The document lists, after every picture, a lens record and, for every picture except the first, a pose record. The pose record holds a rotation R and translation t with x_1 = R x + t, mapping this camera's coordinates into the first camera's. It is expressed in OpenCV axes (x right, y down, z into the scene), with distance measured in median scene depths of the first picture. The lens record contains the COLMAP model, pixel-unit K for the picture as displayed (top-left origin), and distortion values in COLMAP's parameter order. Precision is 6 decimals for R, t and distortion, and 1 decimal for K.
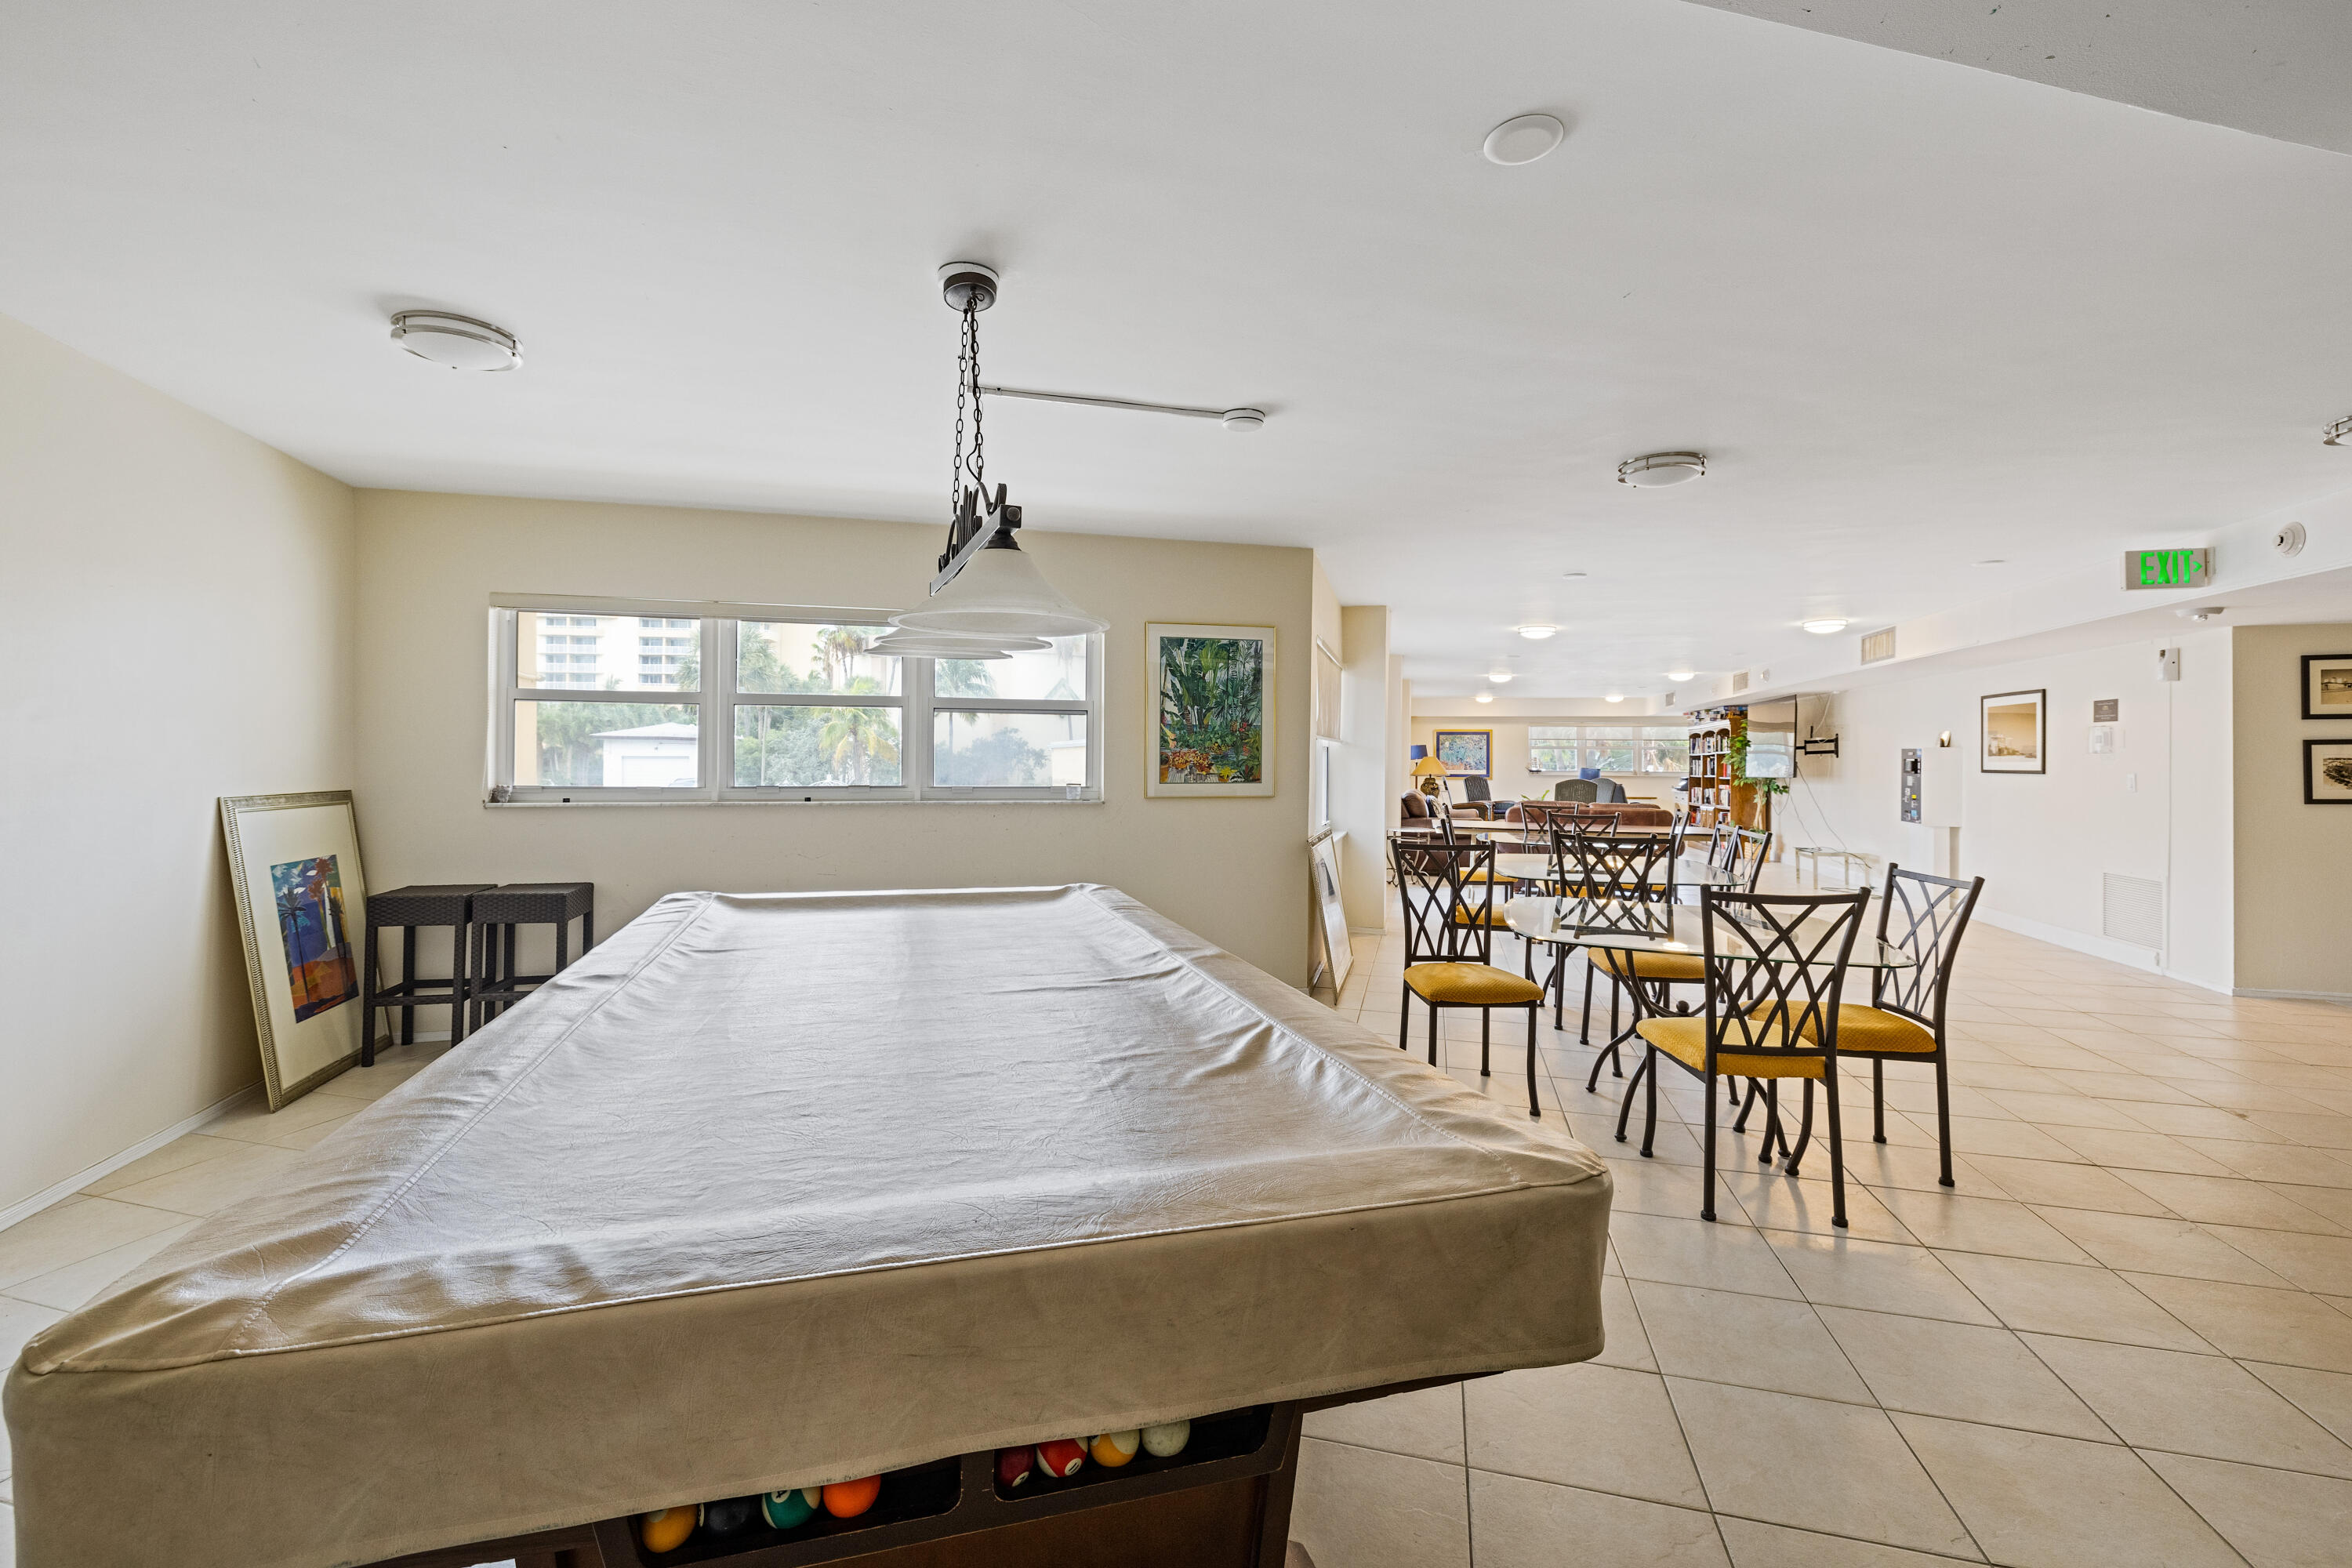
lens RADIAL K [[1006.3, 0, 1164.1], [0, 1006.3, 761.4], [0, 0, 1]] dist [-0.000159, 0.000132]
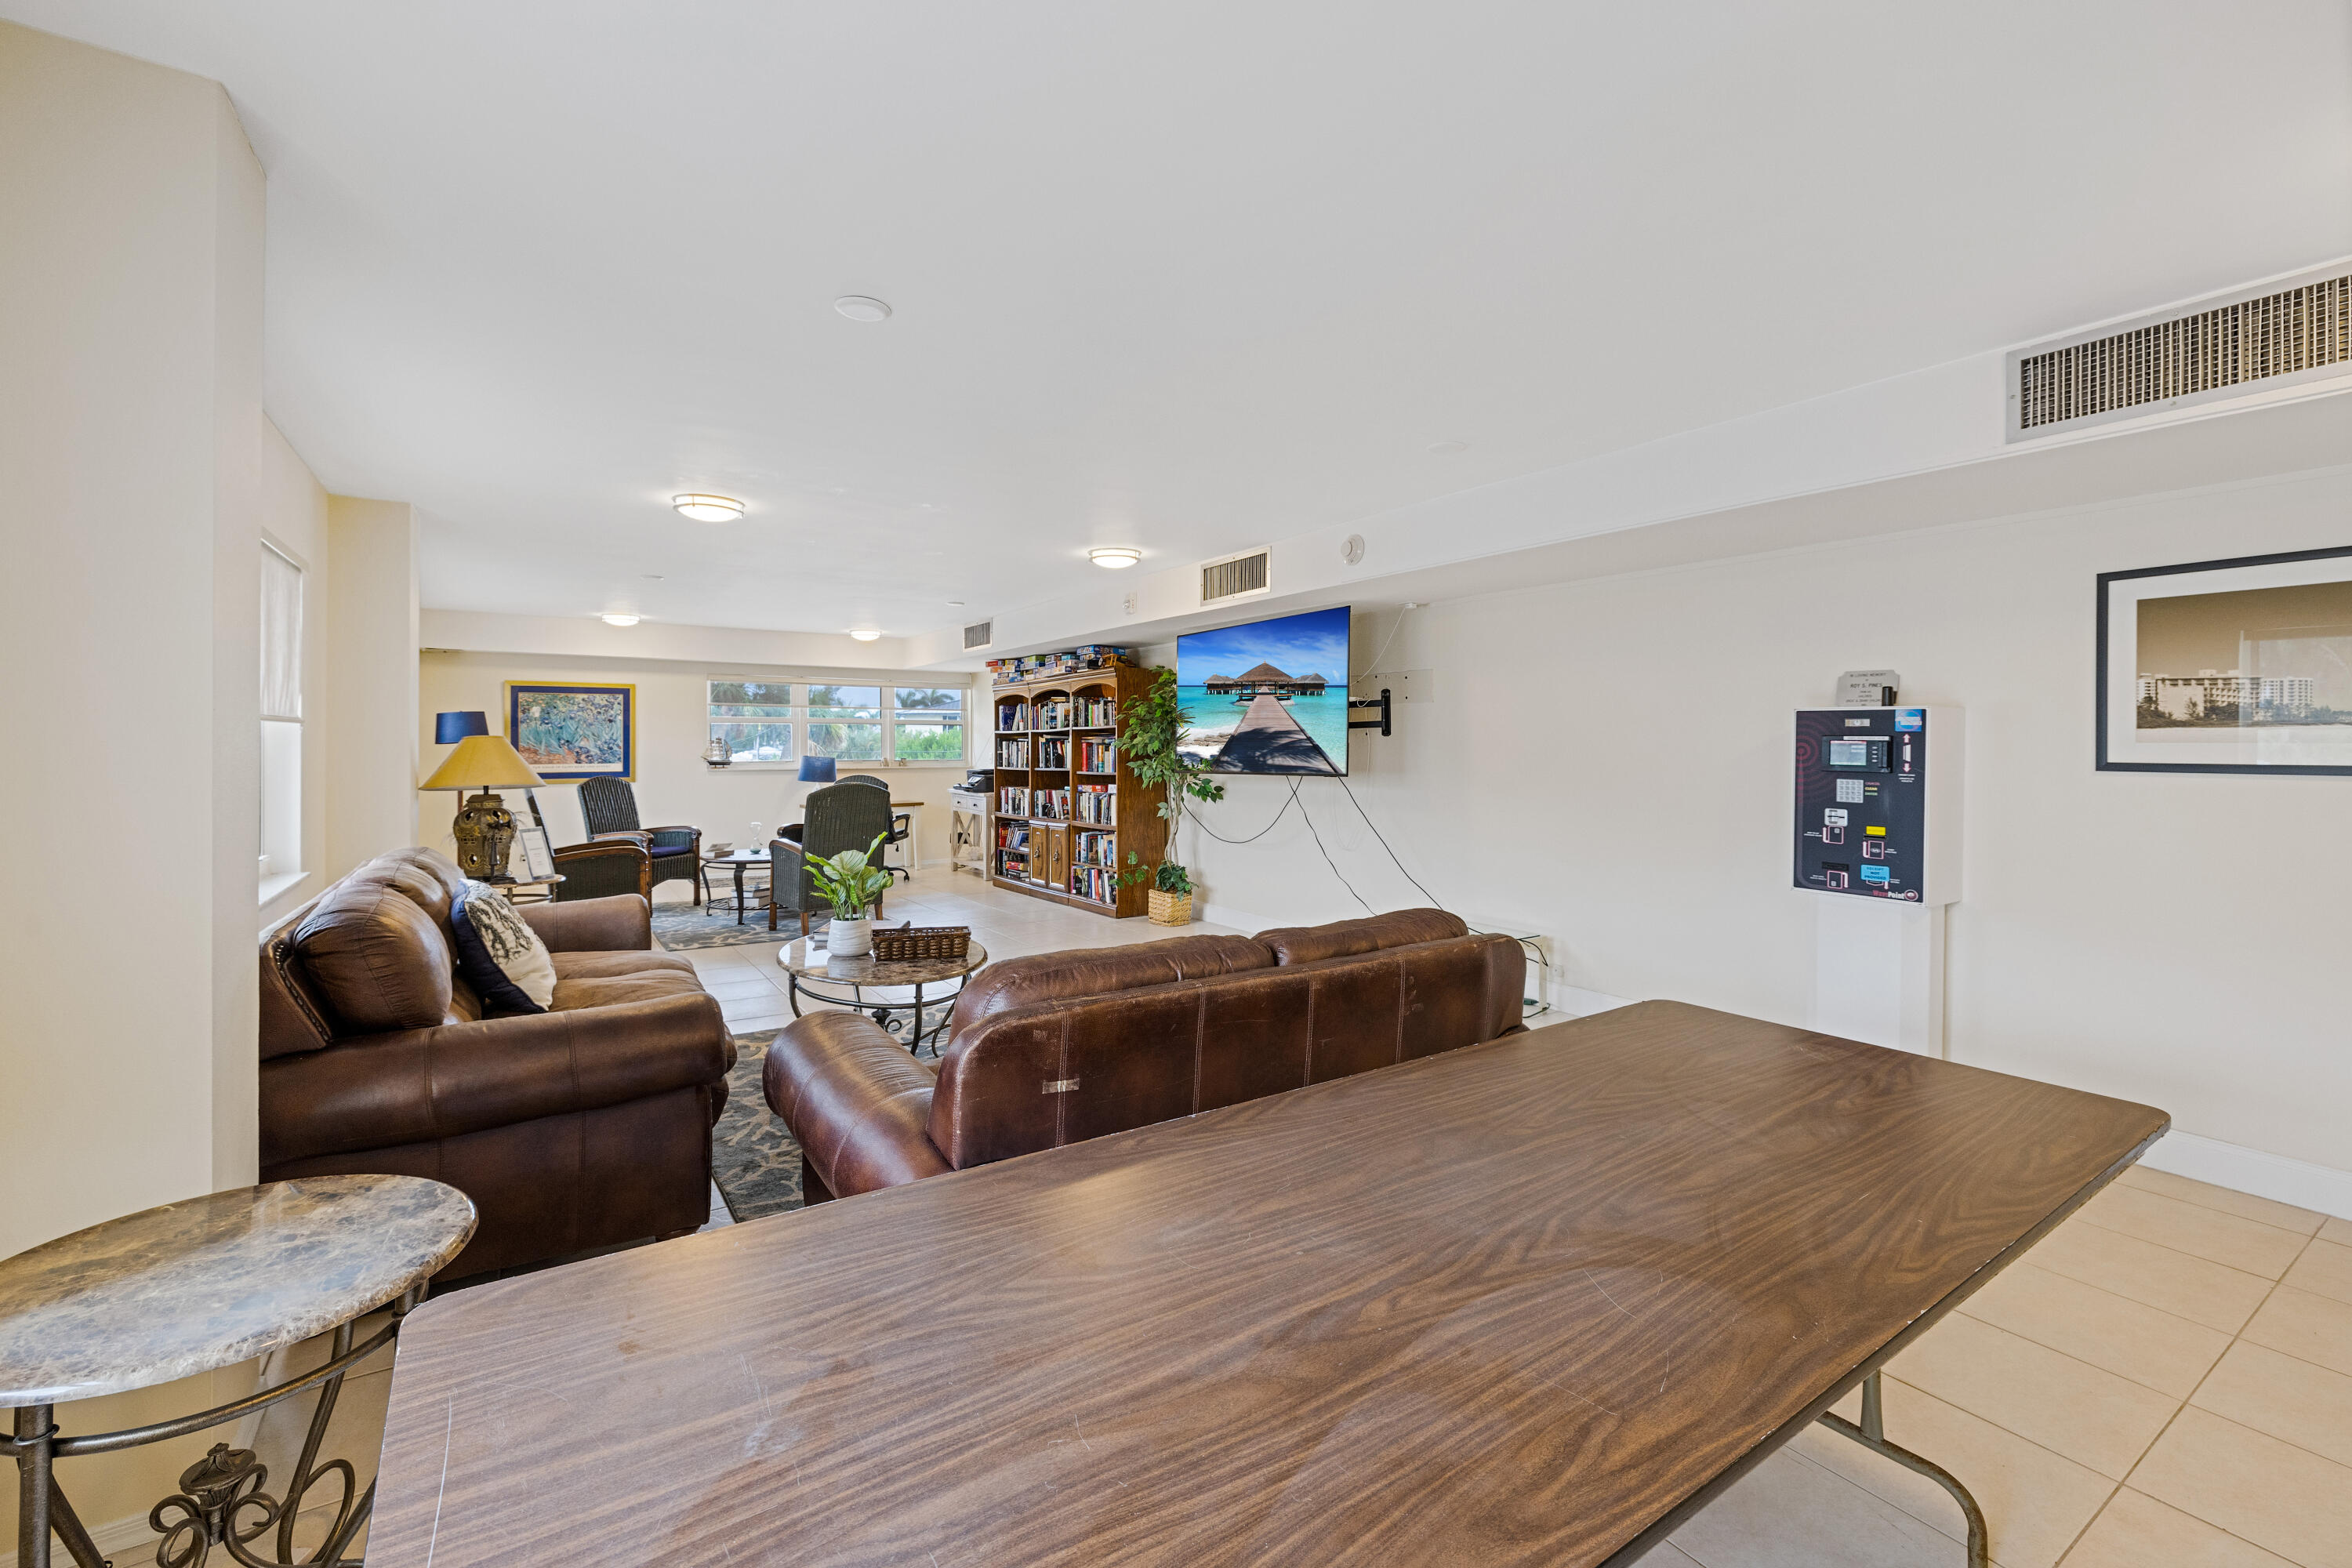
lens RADIAL K [[1006.3, 0, 1164.1], [0, 1006.3, 761.4], [0, 0, 1]] dist [-0.000159, 0.000132]
pose [[0.673678, -0.019904, 0.738756, 0.158547], [0.003910, 0.999719, 0.023370, -0.003317], [-0.739014, -0.012856, 0.673567, 0.563042]]
